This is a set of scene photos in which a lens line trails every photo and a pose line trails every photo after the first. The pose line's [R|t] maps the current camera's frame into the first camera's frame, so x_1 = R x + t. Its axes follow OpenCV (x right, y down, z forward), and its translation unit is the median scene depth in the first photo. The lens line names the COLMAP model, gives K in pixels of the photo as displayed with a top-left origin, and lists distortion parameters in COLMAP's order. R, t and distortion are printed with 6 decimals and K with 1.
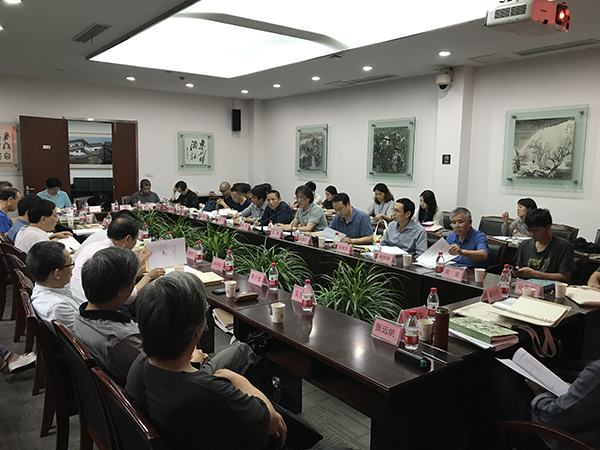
lens RADIAL K [[497.1, 0, 298.8], [0, 497.1, 226.7], [0, 0, 1]] dist [0.006235, 0.002692]
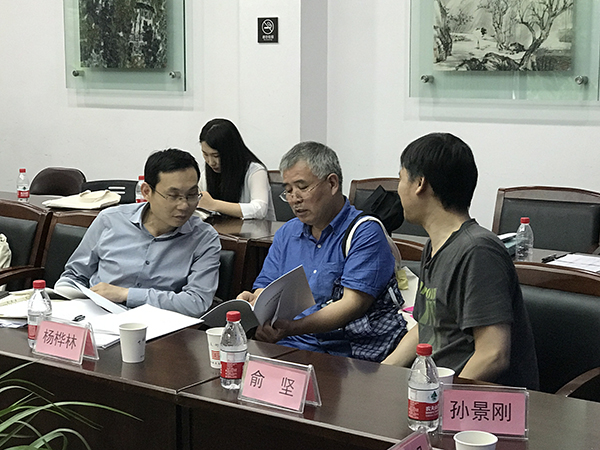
lens RADIAL K [[1172.2, 0, 299.3], [0, 1172.2, 225.0], [0, 0, 1]] dist [0.239377, 0.000000]
pose [[0.956477, -0.057304, 0.286124, 0.062366], [0.053511, 0.998345, 0.021063, -0.007583], [-0.286858, -0.004836, 0.957961, 0.156953]]
